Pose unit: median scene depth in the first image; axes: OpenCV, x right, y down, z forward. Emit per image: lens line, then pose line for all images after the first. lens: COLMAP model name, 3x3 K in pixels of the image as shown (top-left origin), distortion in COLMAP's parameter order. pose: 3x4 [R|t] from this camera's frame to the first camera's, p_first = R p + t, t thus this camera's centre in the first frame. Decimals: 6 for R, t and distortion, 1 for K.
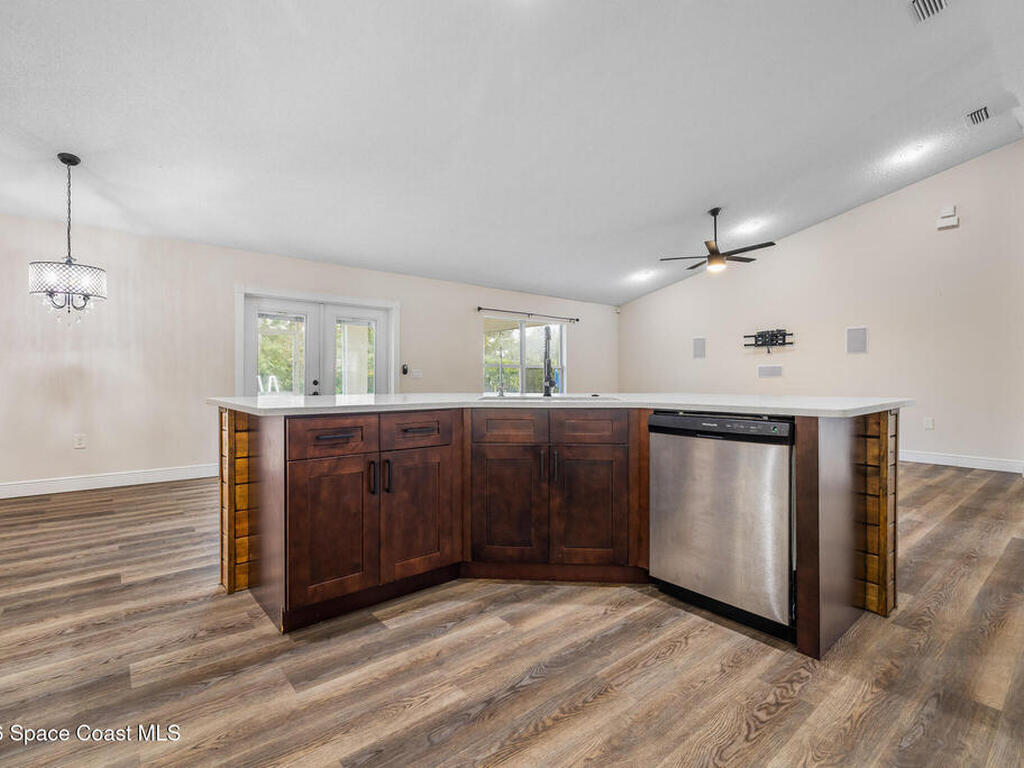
lens RADIAL K [[486.5, 0, 505.8], [0, 486.5, 375.8], [0, 0, 1]] dist [-0.001158, -0.000292]
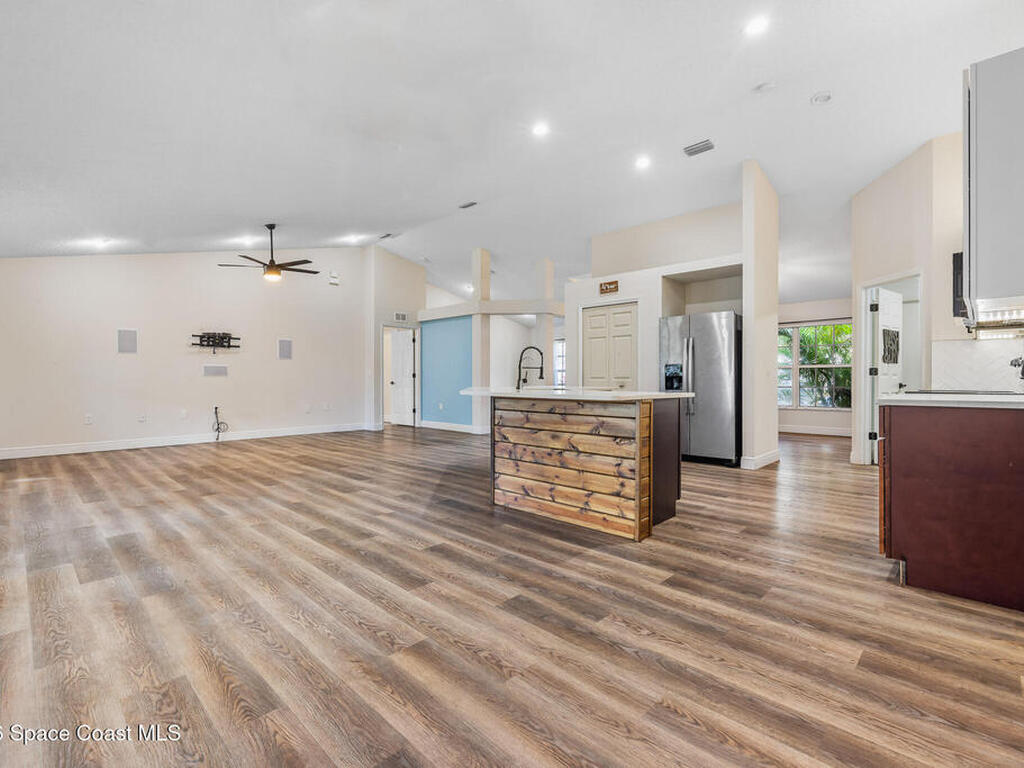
lens RADIAL K [[486.5, 0, 505.8], [0, 486.5, 375.8], [0, 0, 1]] dist [-0.001158, -0.000292]
pose [[-0.103746, 0.013873, 0.994507, -1.569828], [-0.012622, 0.999804, -0.015263, 0.025602], [-0.994524, -0.014137, -0.103551, 1.291241]]
